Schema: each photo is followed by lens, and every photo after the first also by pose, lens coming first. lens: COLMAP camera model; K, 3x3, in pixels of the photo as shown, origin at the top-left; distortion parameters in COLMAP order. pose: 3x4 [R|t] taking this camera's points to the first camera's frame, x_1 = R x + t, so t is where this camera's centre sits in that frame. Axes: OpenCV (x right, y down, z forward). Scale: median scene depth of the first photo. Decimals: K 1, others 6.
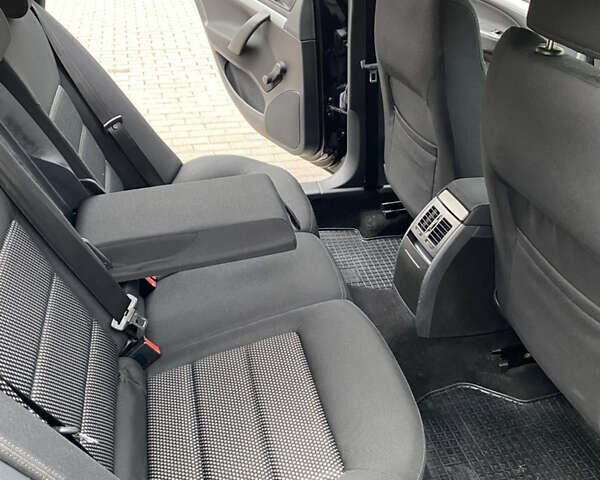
lens RADIAL K [[644.1, 0, 299.3], [0, 644.1, 229.4], [0, 0, 1]] dist [0.171744, -0.373010]
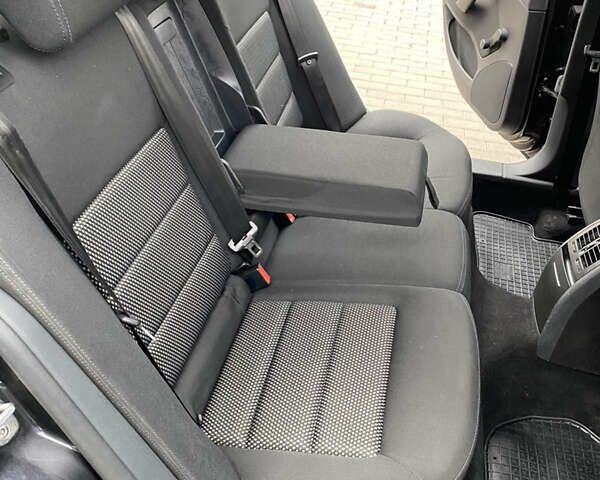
lens RADIAL K [[644.1, 0, 299.3], [0, 644.1, 229.4], [0, 0, 1]] dist [0.171744, -0.373010]
pose [[0.905358, 0.291063, -0.309208, 0.100212], [-0.264645, 0.956185, 0.125194, -0.029872], [0.332099, -0.031515, 0.942718, 0.018389]]
